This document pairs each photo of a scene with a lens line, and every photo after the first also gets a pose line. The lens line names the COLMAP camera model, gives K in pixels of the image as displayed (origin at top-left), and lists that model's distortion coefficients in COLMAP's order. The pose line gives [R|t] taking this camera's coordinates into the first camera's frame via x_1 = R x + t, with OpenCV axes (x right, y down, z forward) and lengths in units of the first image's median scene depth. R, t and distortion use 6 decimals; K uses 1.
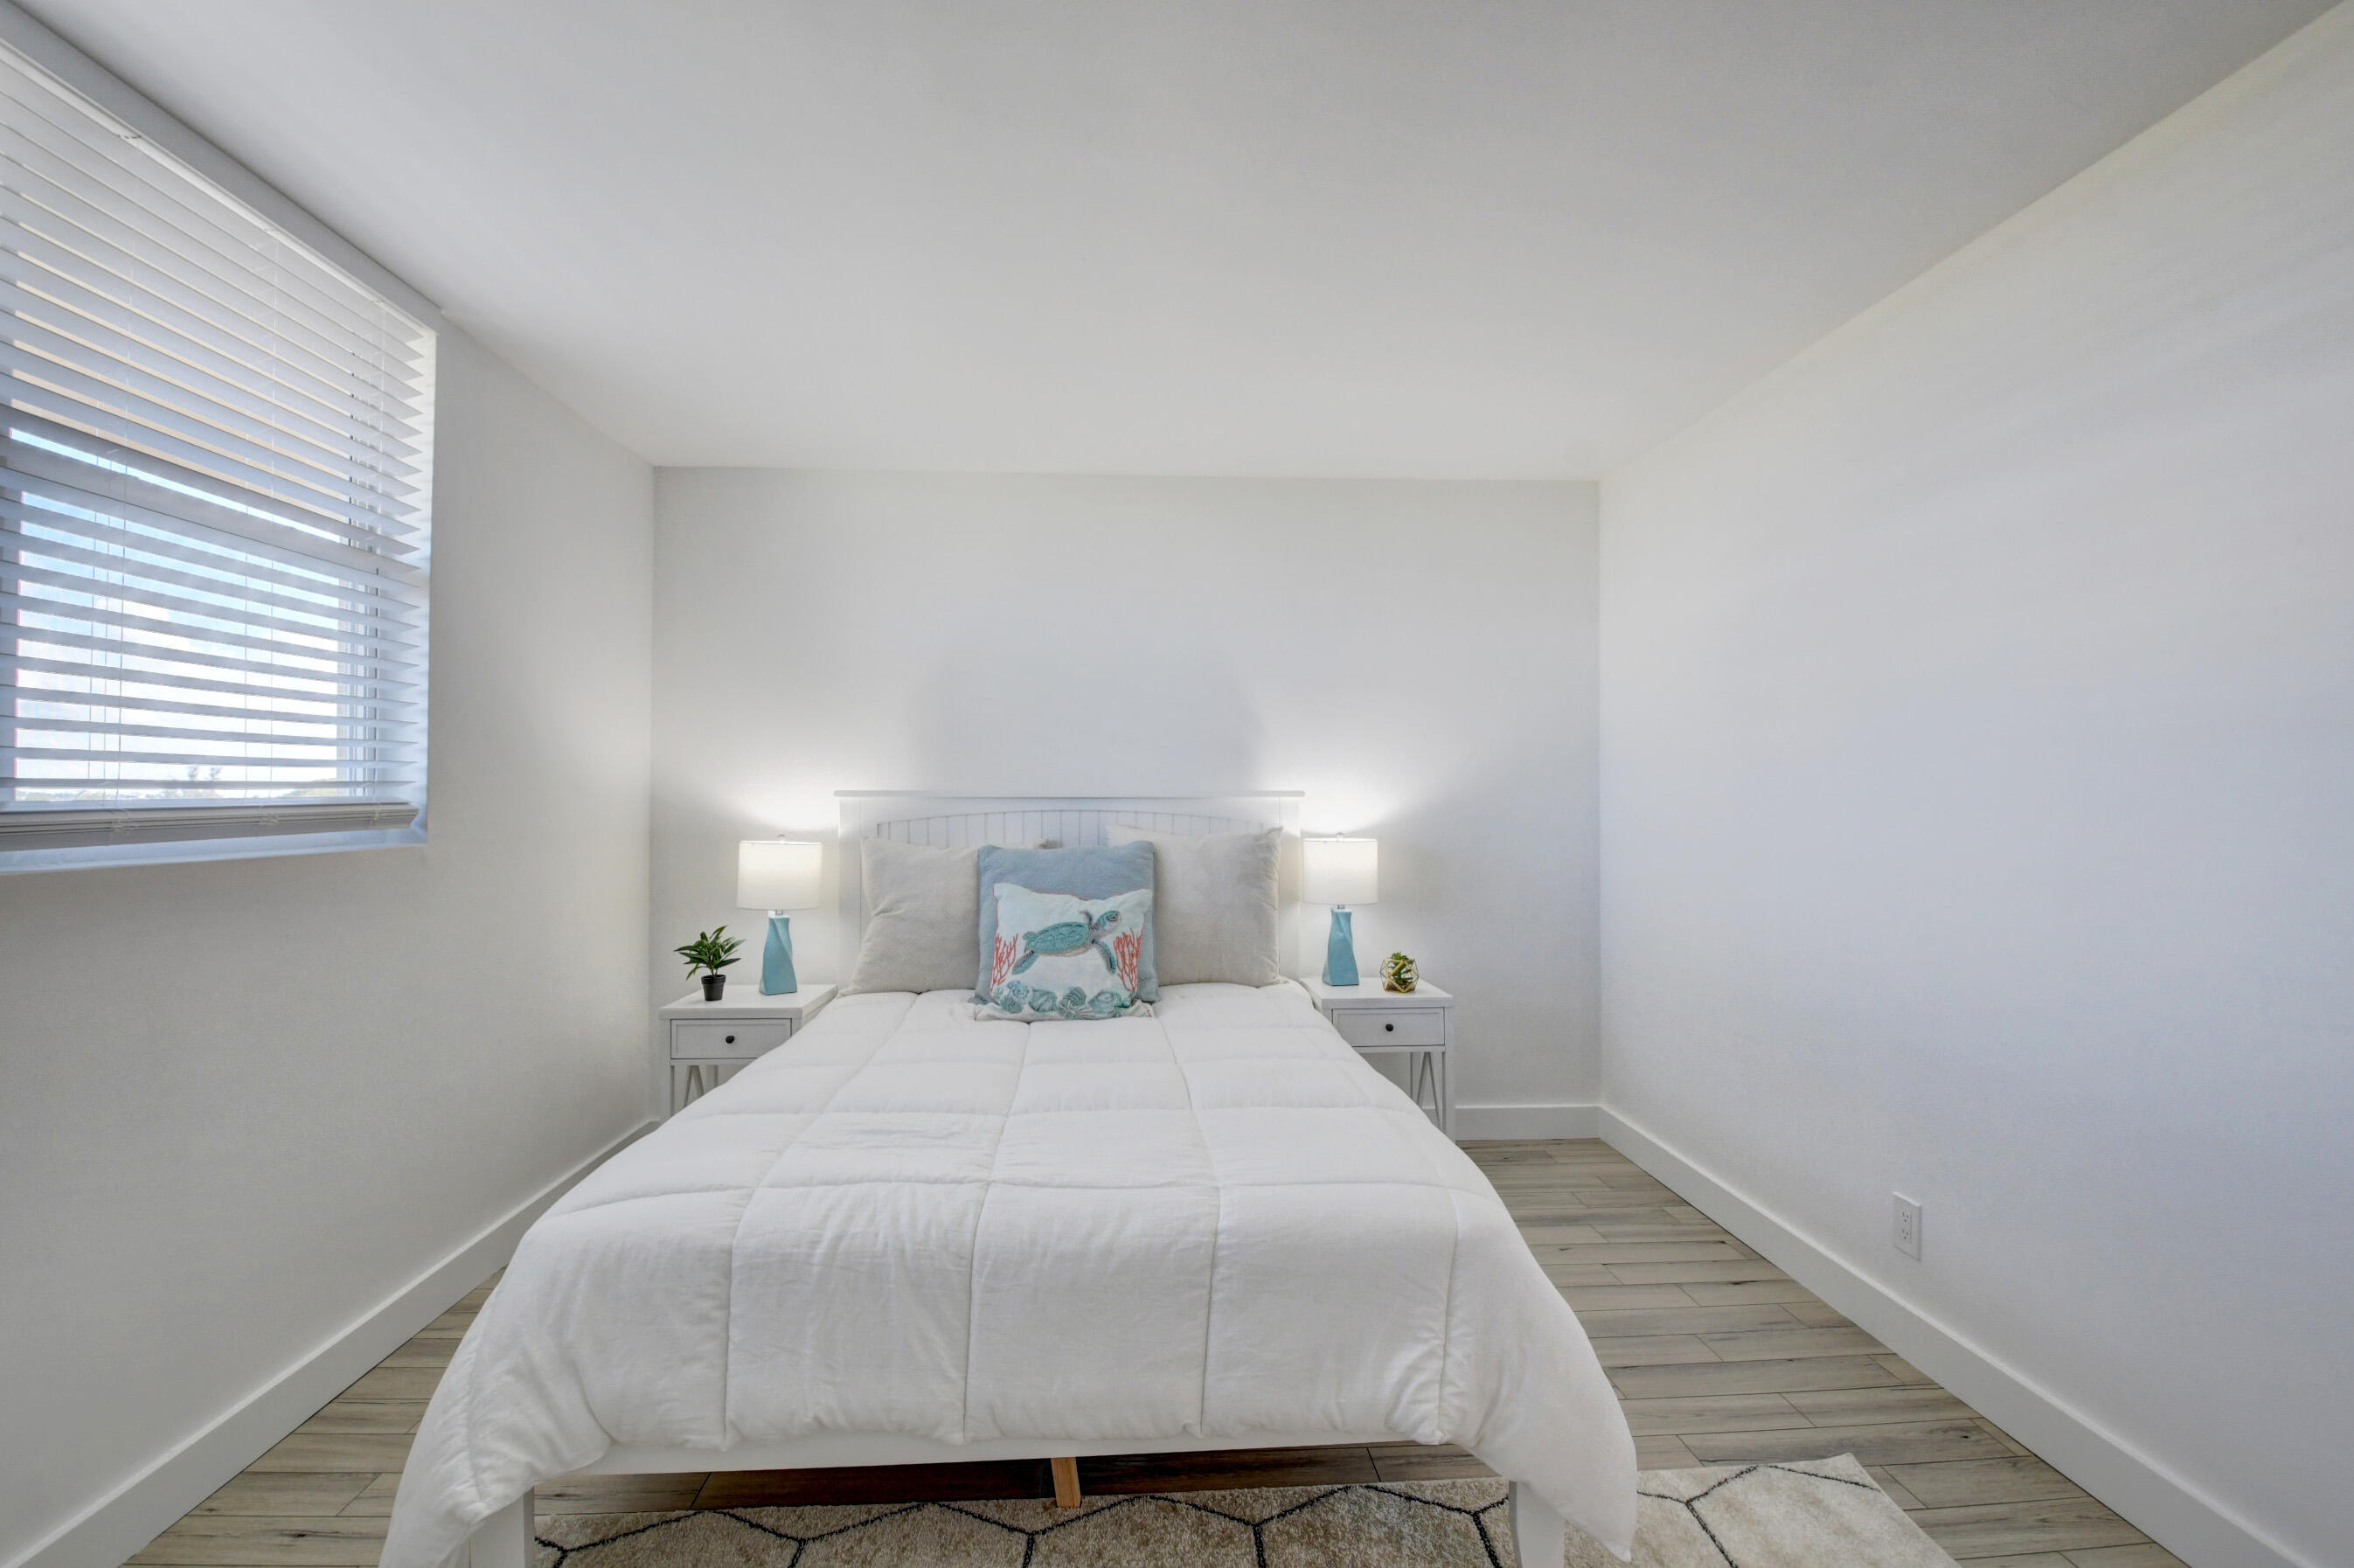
lens RADIAL K [[1038.3, 0, 1168.3], [0, 1038.3, 787.7], [0, 0, 1]] dist [0.025223, -0.031965]
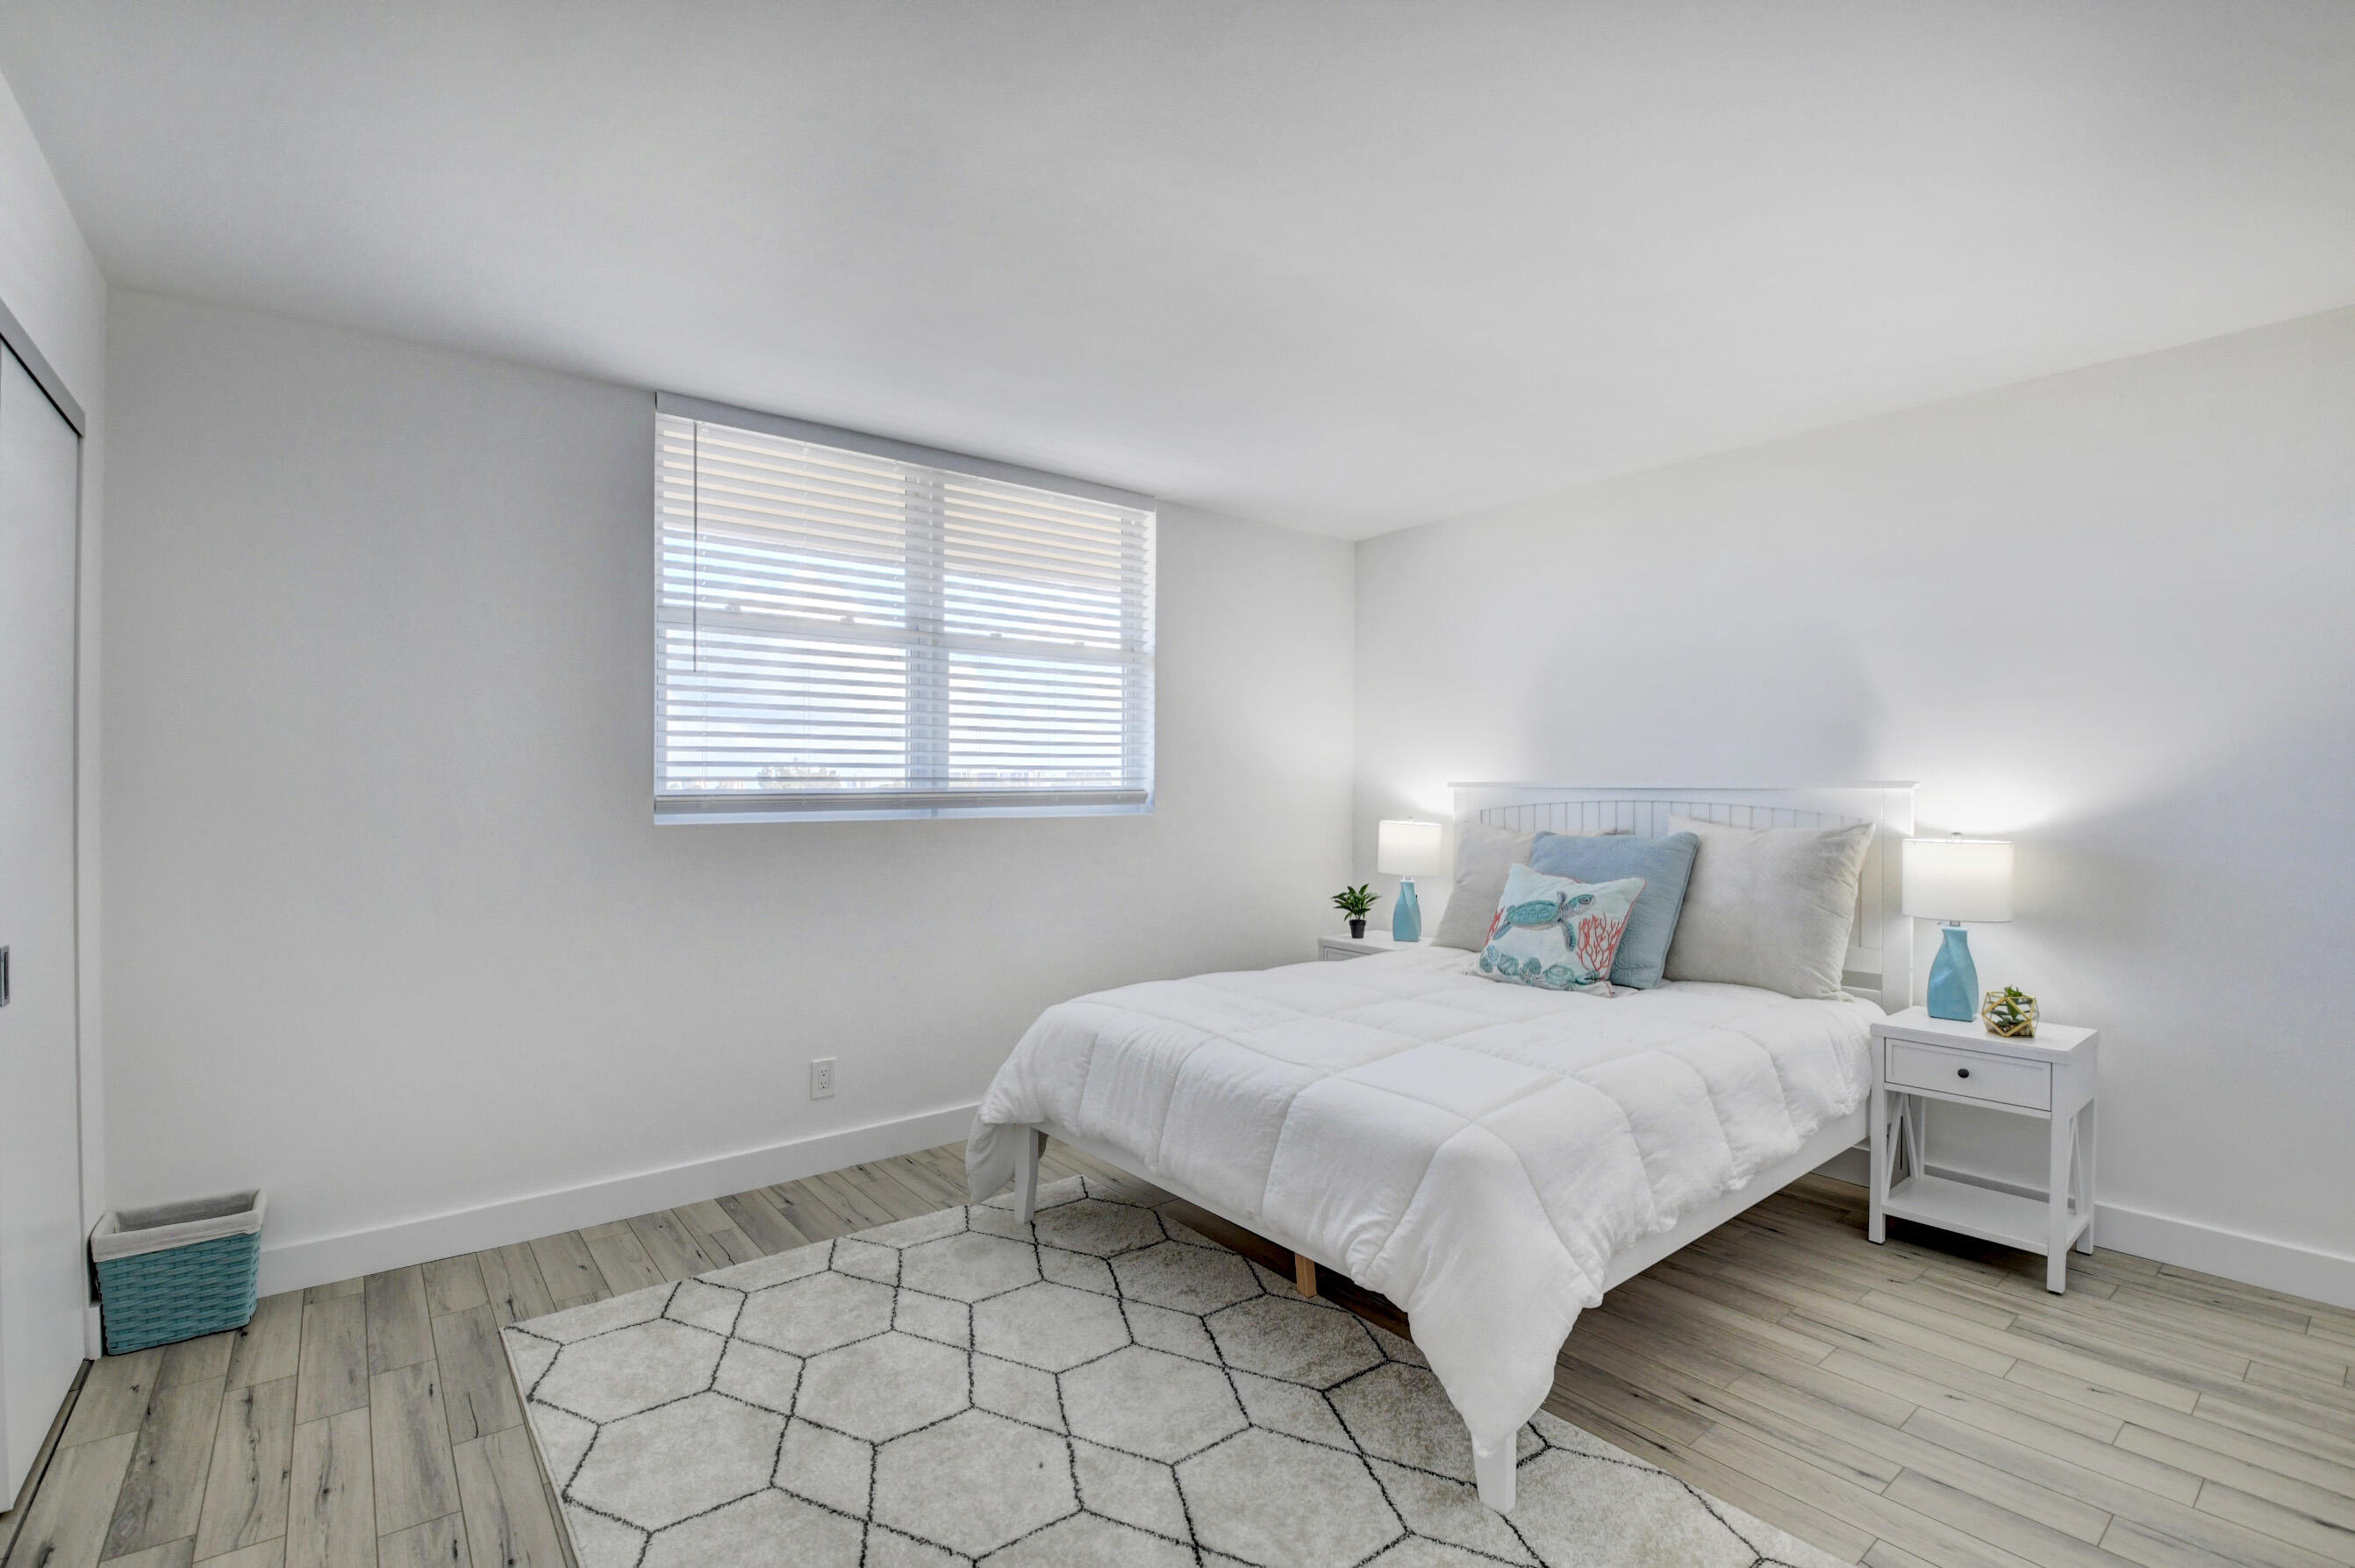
lens RADIAL K [[1061.7, 0, 1172.5], [0, 1061.7, 786.7], [0, 0, 1]] dist [0.030719, -0.043424]
pose [[0.568955, 0.001414, -0.822368, 0.617658], [0.003752, 0.999984, 0.004315, 0.001669], [0.822360, -0.005541, 0.568940, 0.029256]]
